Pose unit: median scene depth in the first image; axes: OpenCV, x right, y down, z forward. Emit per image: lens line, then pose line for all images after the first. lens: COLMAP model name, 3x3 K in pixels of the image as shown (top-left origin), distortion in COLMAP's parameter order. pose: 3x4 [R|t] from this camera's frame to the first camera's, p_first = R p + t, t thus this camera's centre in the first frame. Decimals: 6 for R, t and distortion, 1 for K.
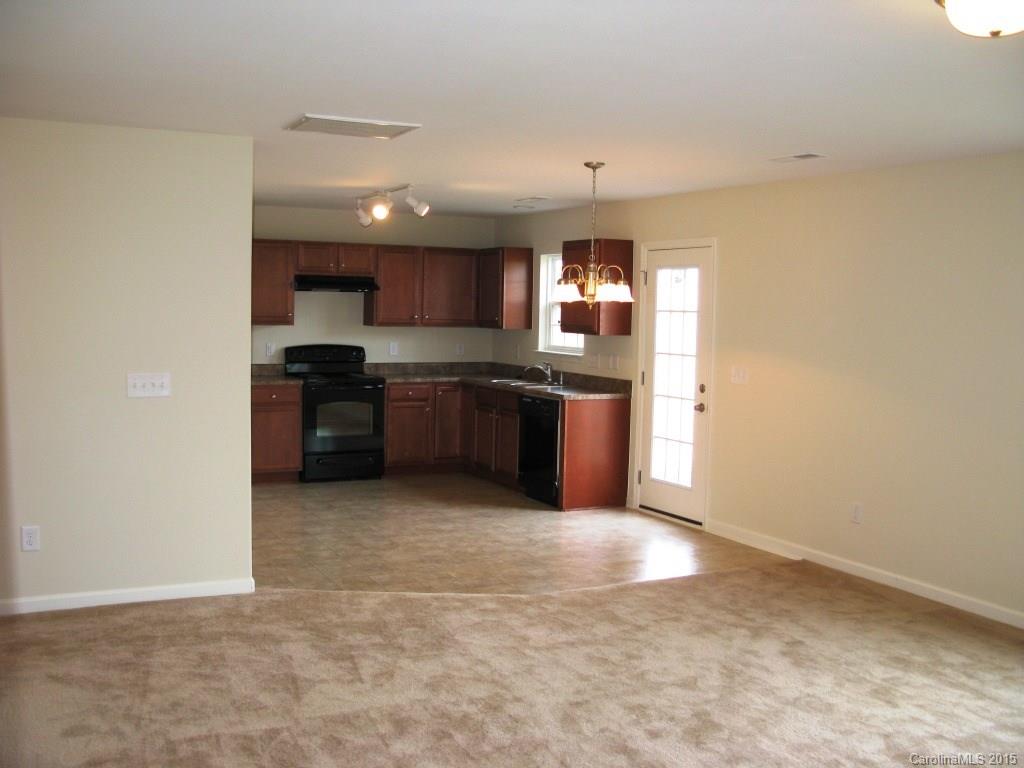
lens RADIAL K [[1063.7, 0, 529.1], [0, 1063.7, 384.6], [0, 0, 1]] dist [-0.134546, 0.018209]
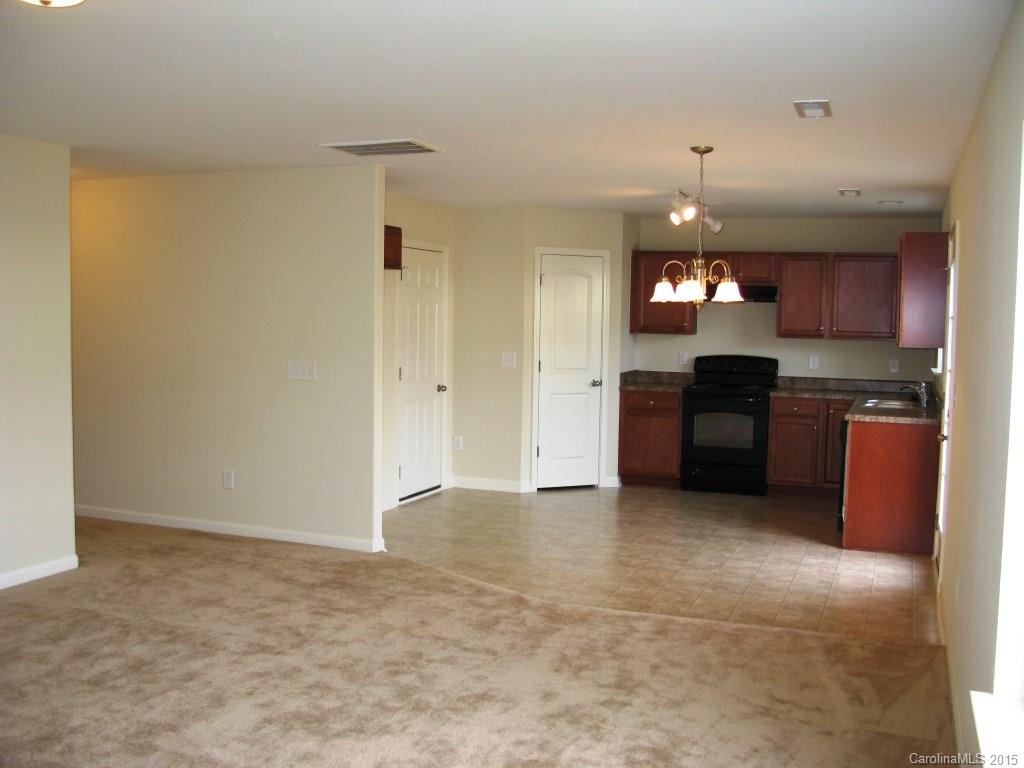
lens RADIAL K [[1063.7, 0, 529.1], [0, 1063.7, 384.6], [0, 0, 1]] dist [-0.134546, 0.018209]
pose [[0.648642, 0.039306, -0.760078, 0.460445], [-0.059673, 0.998218, 0.000696, 0.000128], [0.758750, 0.044905, 0.649832, 0.221520]]
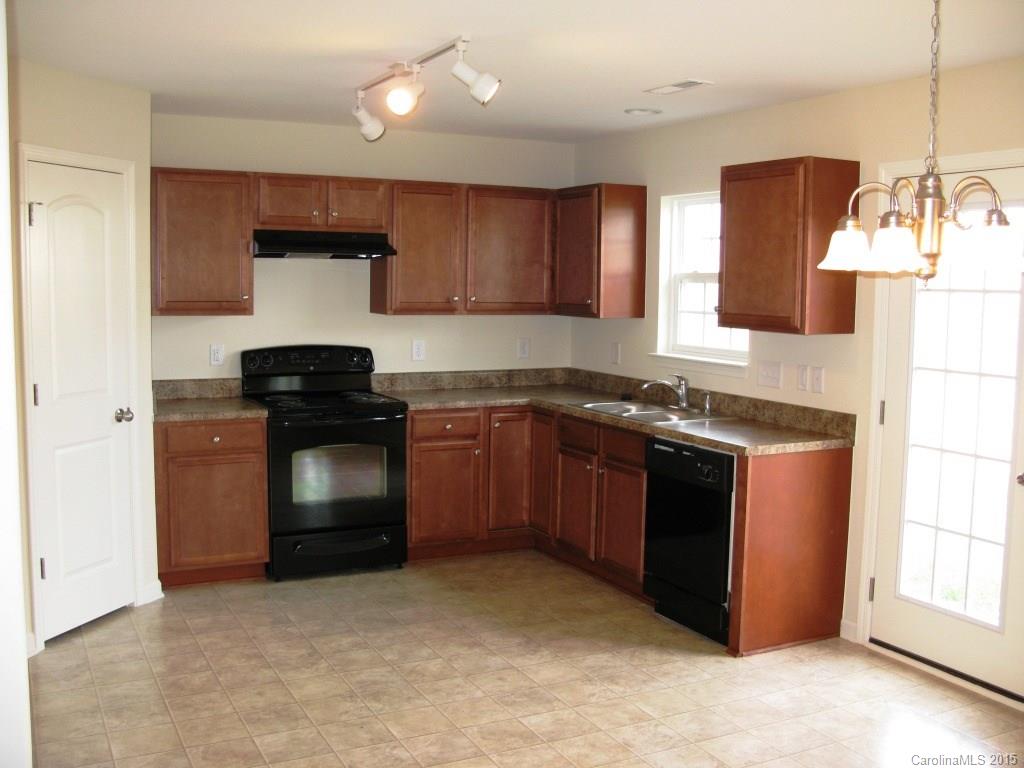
lens RADIAL K [[1063.7, 0, 529.1], [0, 1063.7, 384.6], [0, 0, 1]] dist [-0.134546, 0.018209]
pose [[0.999956, -0.005589, -0.007596, -0.063985], [0.005778, 0.999666, 0.025192, -0.031635], [0.007453, -0.025235, 0.999654, 0.413357]]
